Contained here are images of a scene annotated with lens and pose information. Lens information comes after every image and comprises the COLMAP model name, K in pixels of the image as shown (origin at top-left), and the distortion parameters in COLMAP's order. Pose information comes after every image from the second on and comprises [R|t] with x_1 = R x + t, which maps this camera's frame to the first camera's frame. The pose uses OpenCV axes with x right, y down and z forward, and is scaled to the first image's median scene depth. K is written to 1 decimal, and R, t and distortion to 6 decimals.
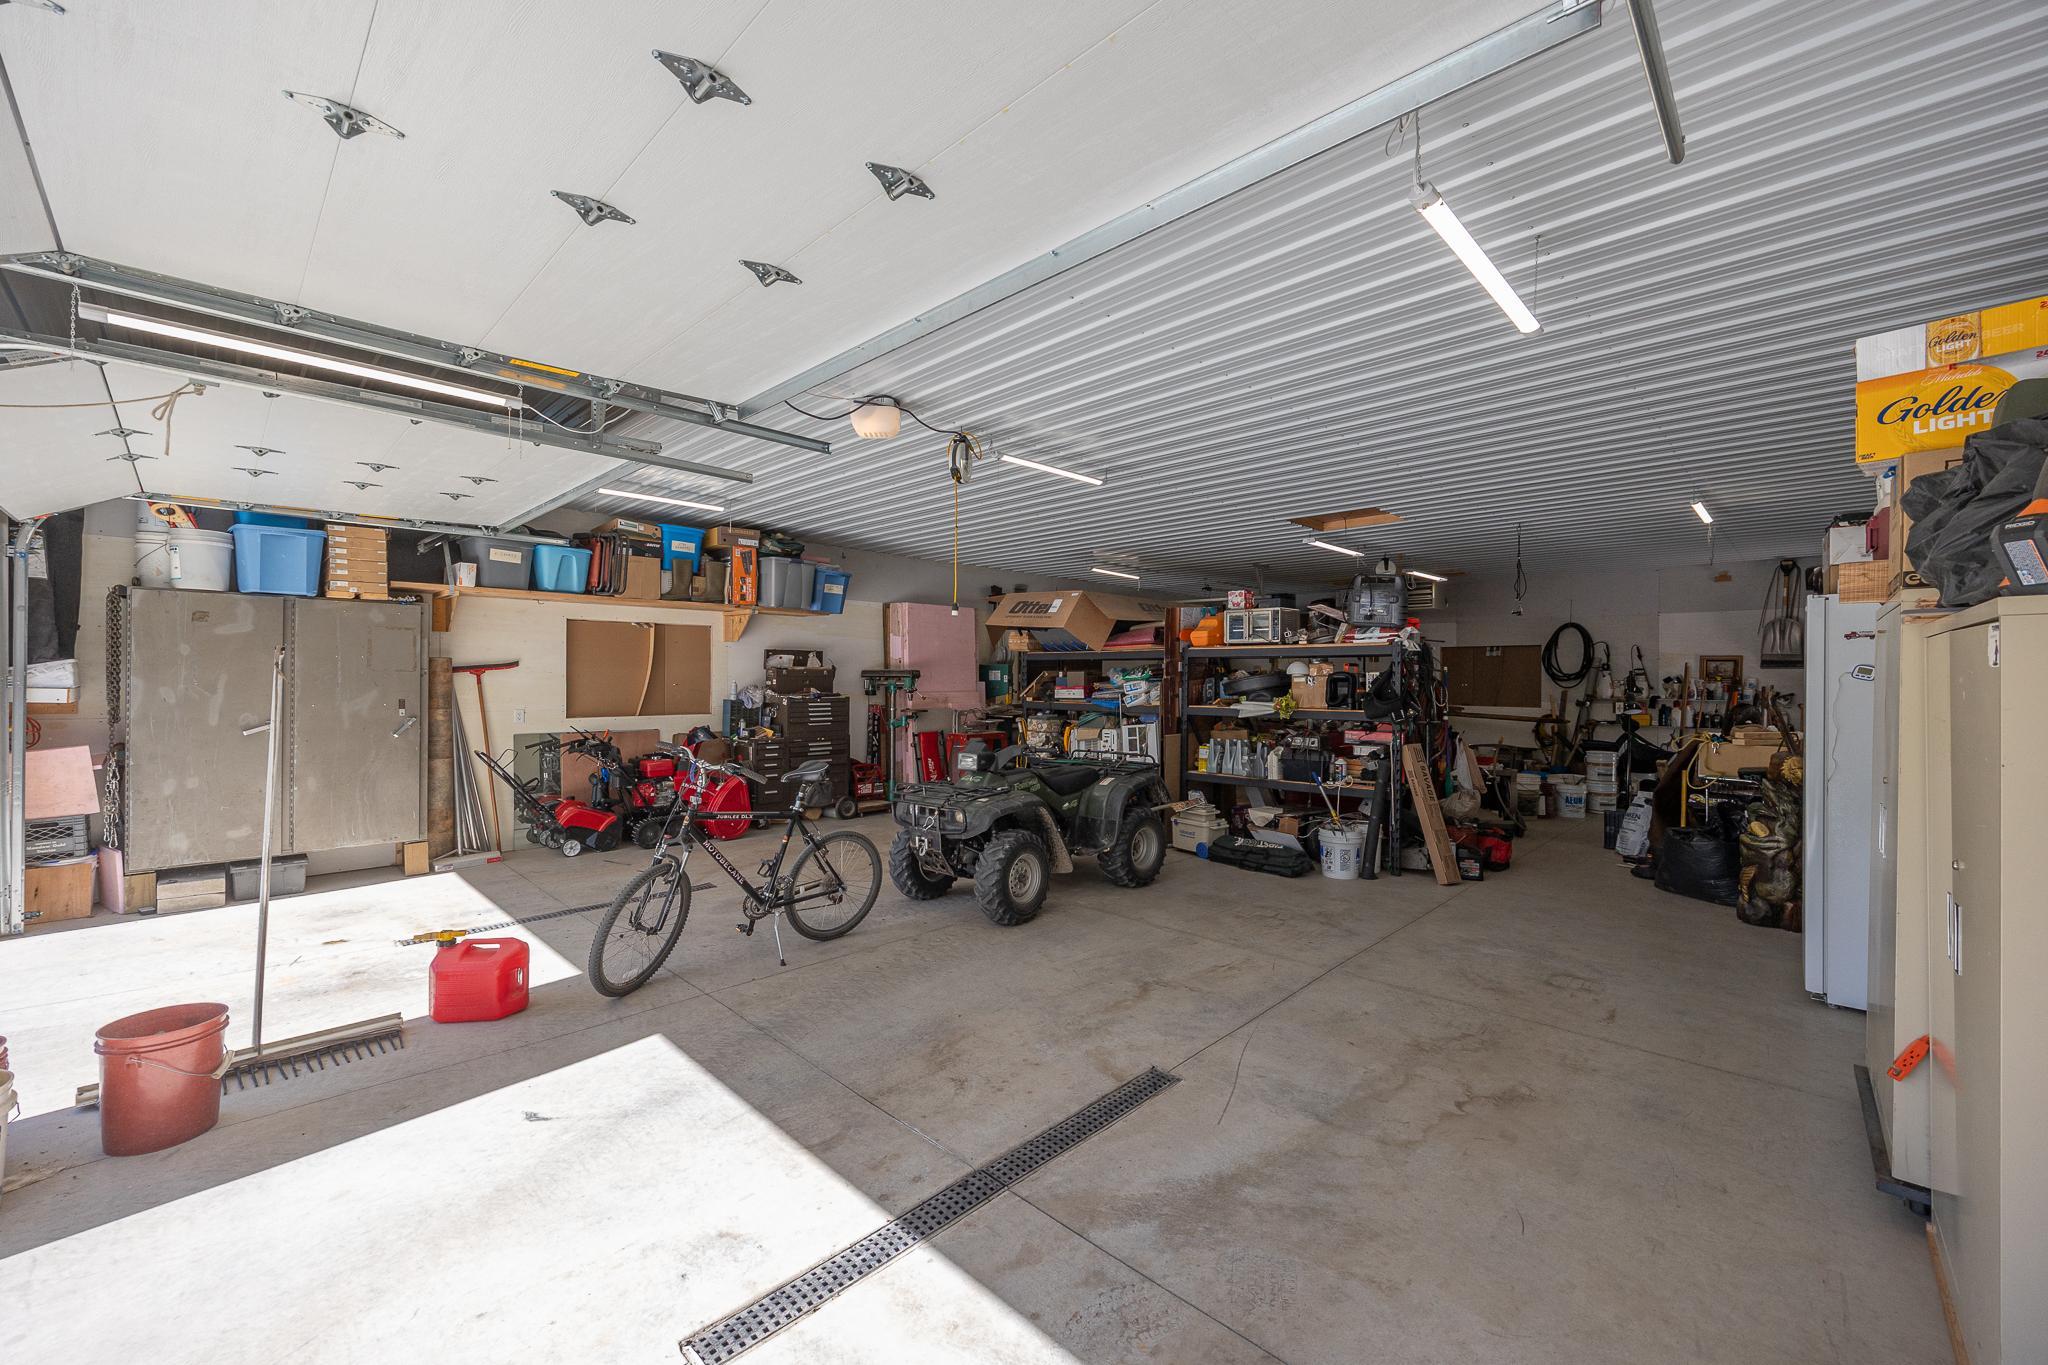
lens RADIAL K [[797.7, 0, 1022.8], [0, 797.7, 681.3], [0, 0, 1]] dist [-0.008462, -0.000335]
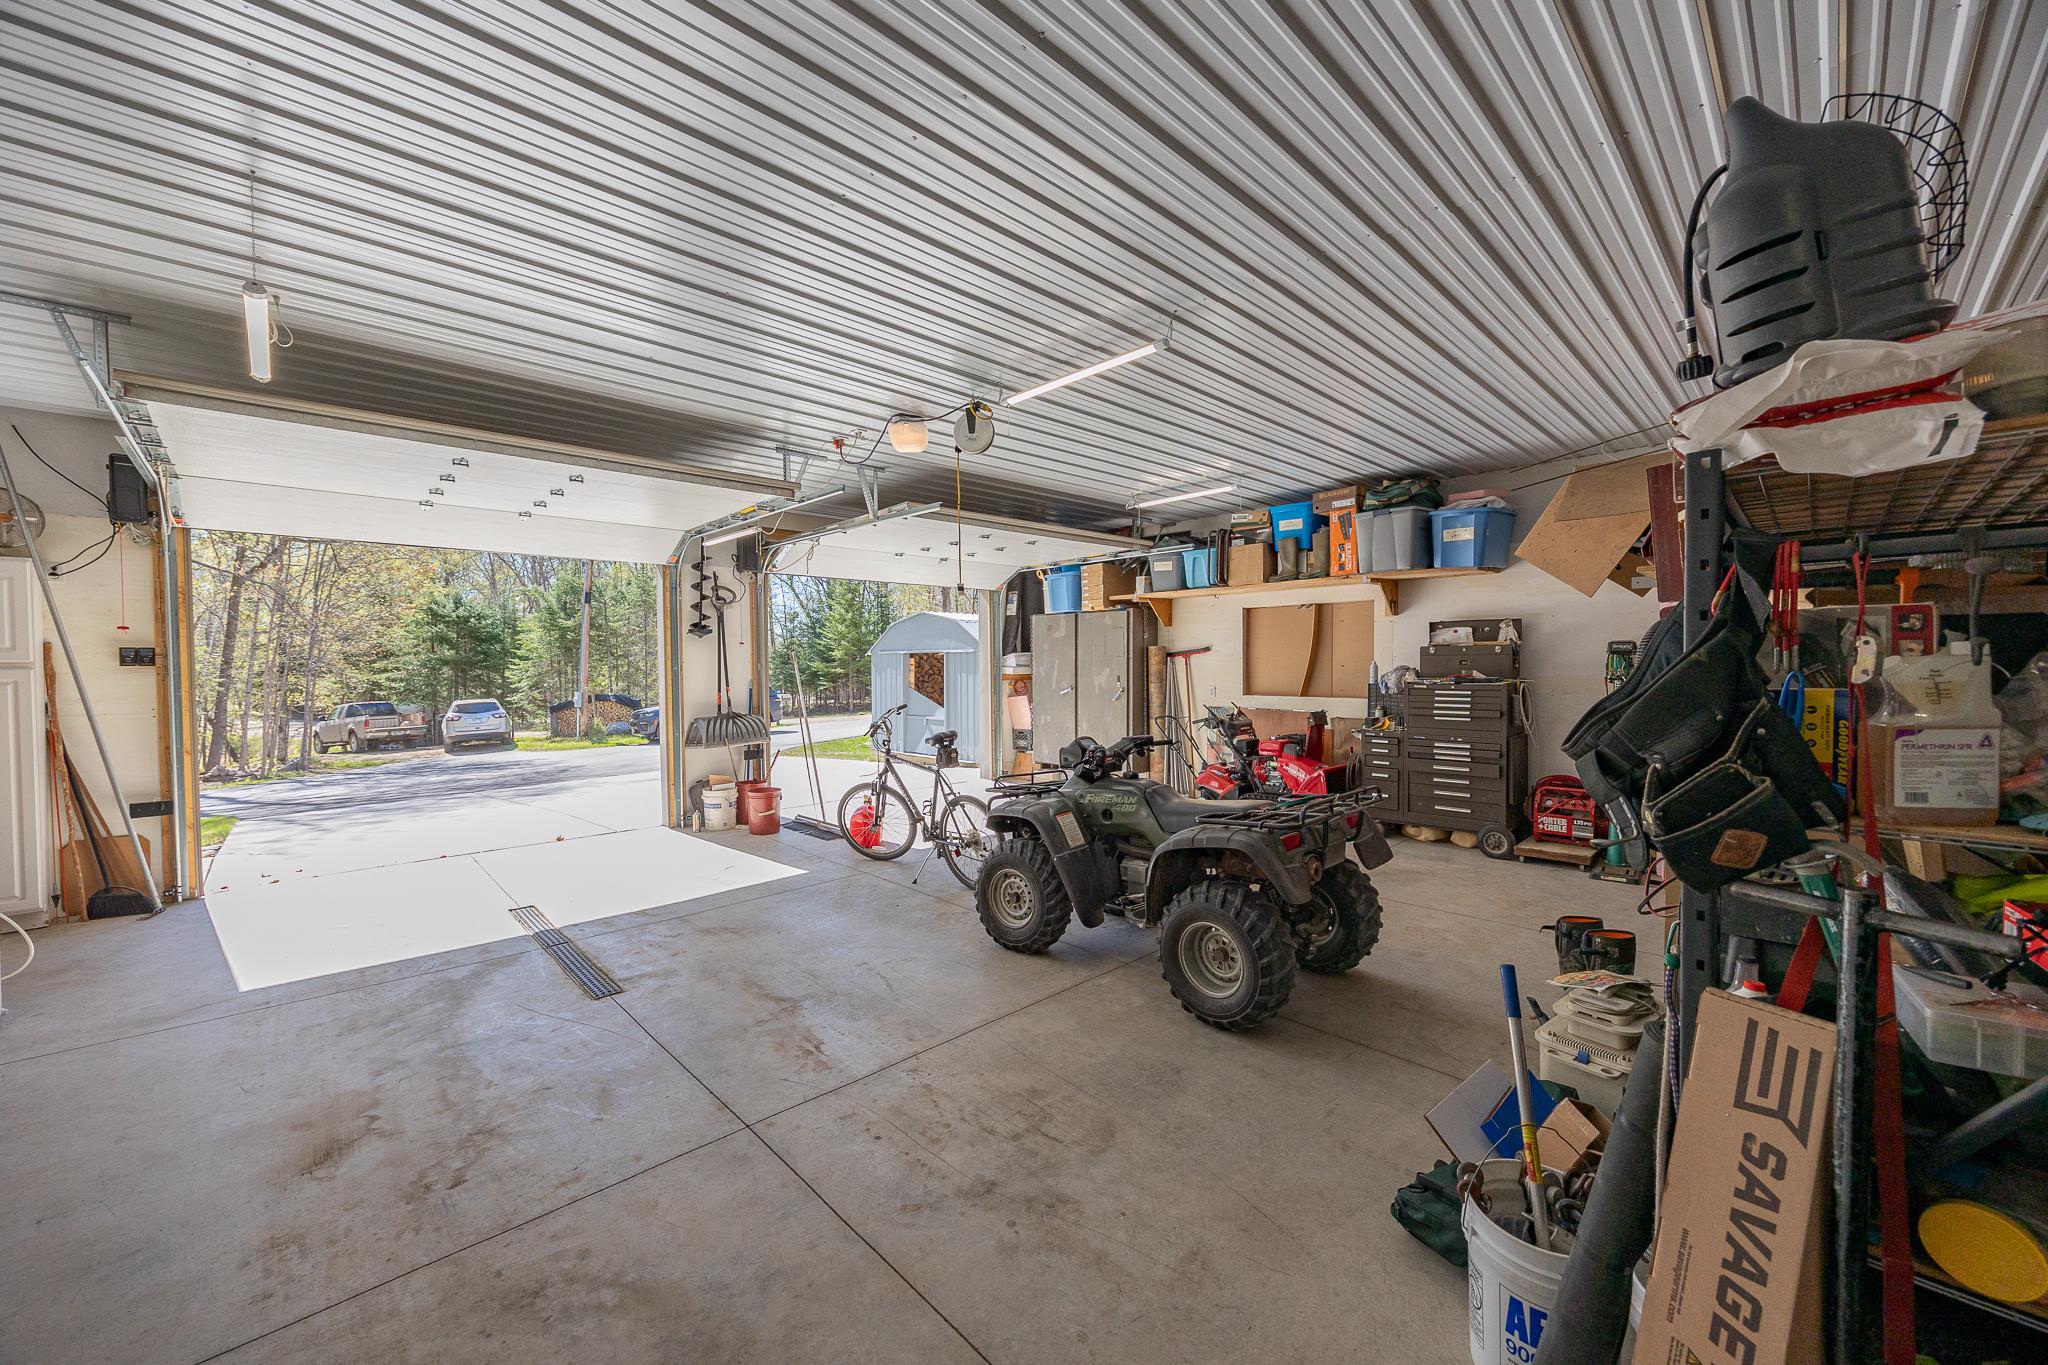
lens RADIAL K [[797.7, 0, 1023.3], [0, 797.7, 677.1], [0, 0, 1]] dist [-0.008462, -0.000335]
pose [[-0.032041, 0.016842, -0.999345, 0.926038], [0.003685, 0.999853, 0.016732, 0.001341], [0.999480, -0.003146, -0.032099, 1.149707]]
